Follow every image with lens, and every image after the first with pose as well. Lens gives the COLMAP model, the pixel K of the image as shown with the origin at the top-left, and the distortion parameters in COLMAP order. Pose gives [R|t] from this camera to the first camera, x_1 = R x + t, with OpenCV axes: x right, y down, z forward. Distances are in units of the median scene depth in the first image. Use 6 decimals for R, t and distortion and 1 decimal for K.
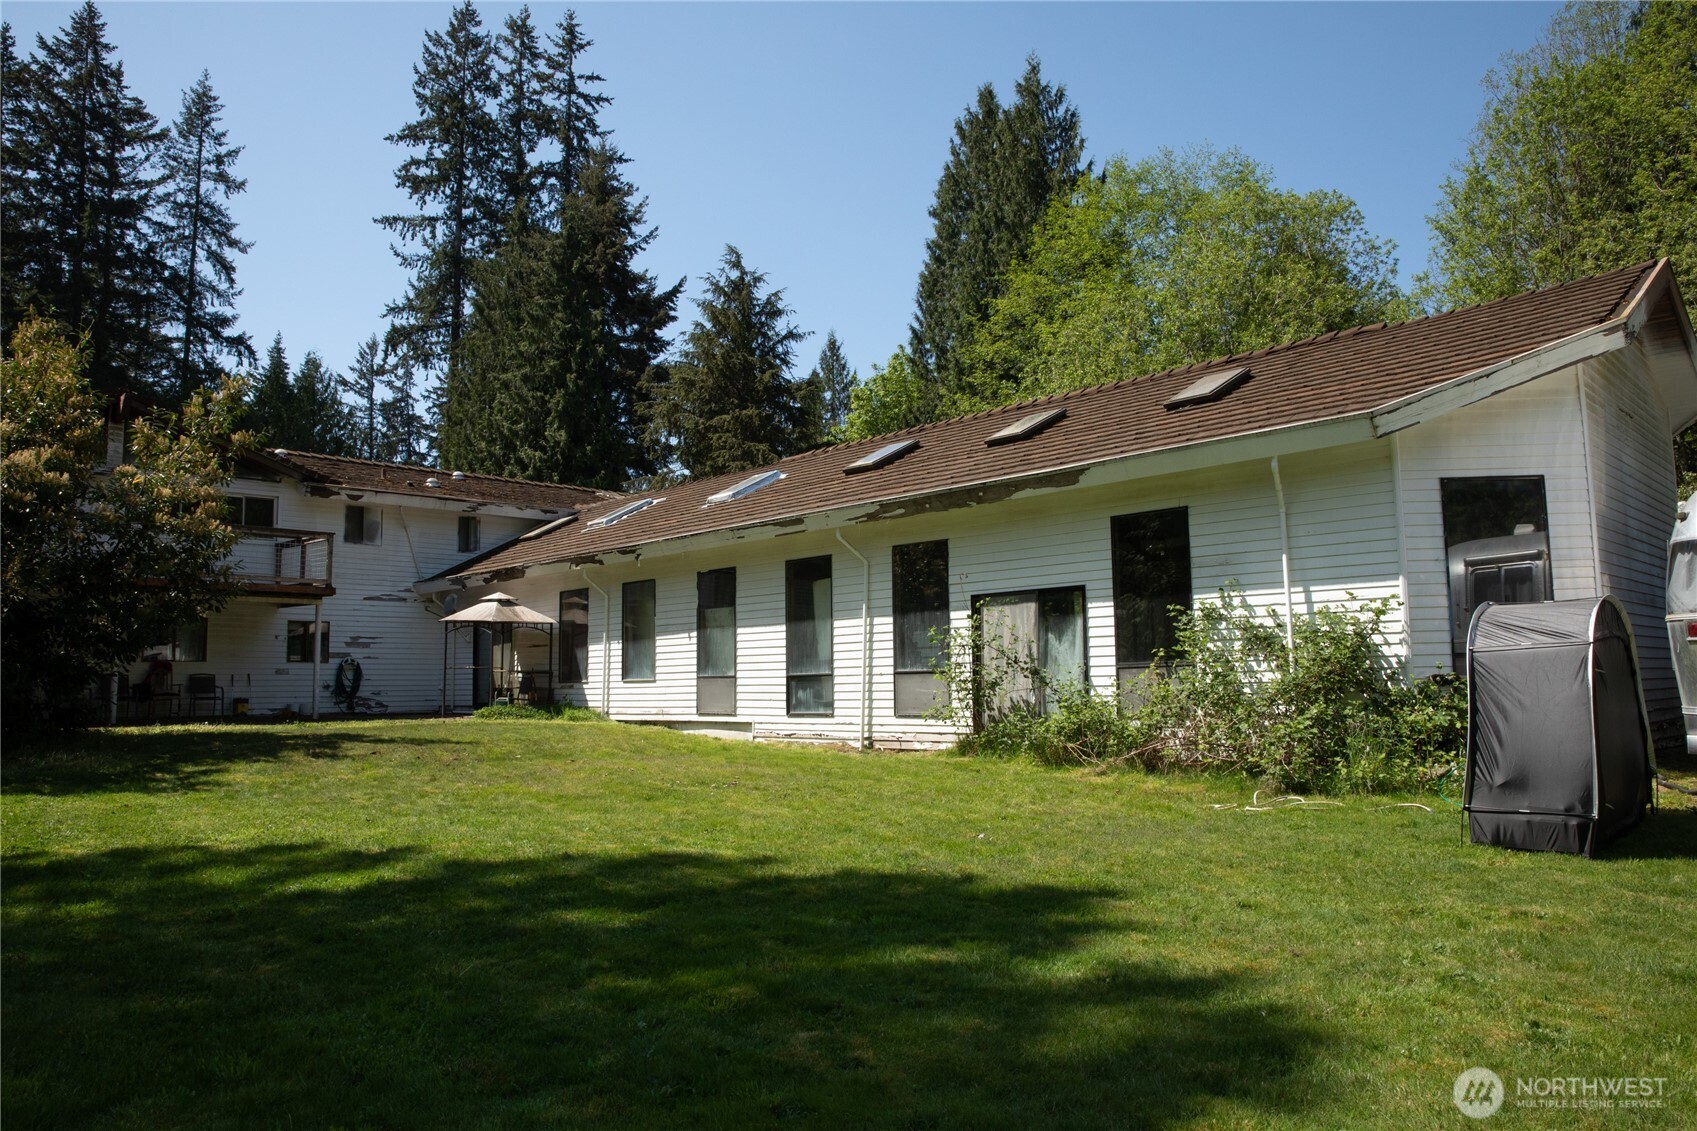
lens RADIAL K [[1157.2, 0, 845.3], [0, 1157.2, 567.2], [0, 0, 1]] dist [-0.108829, 0.088462]
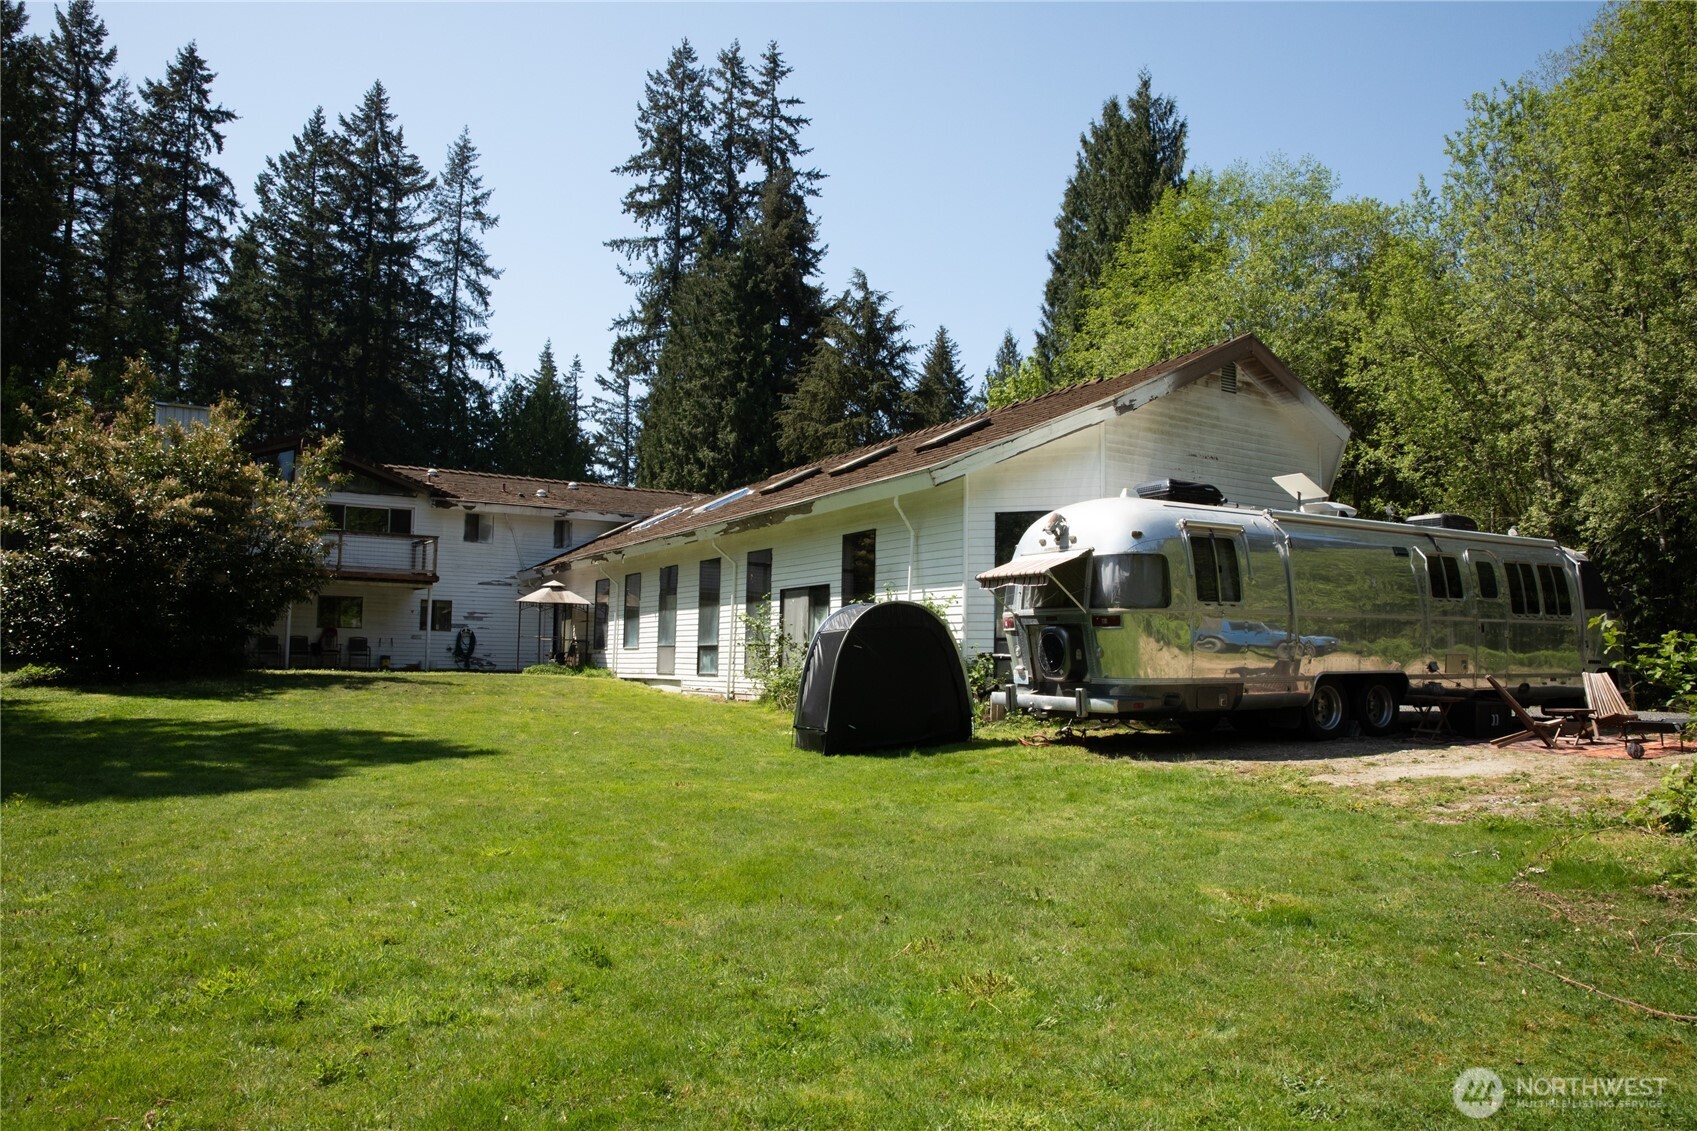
lens RADIAL K [[1157.2, 0, 845.3], [0, 1157.2, 567.2], [0, 0, 1]] dist [-0.108829, 0.088462]
pose [[0.971505, 0.008280, -0.236874, 0.099362], [-0.004387, 0.999847, 0.016961, -0.005075], [0.236978, -0.015438, 0.971392, -0.062172]]
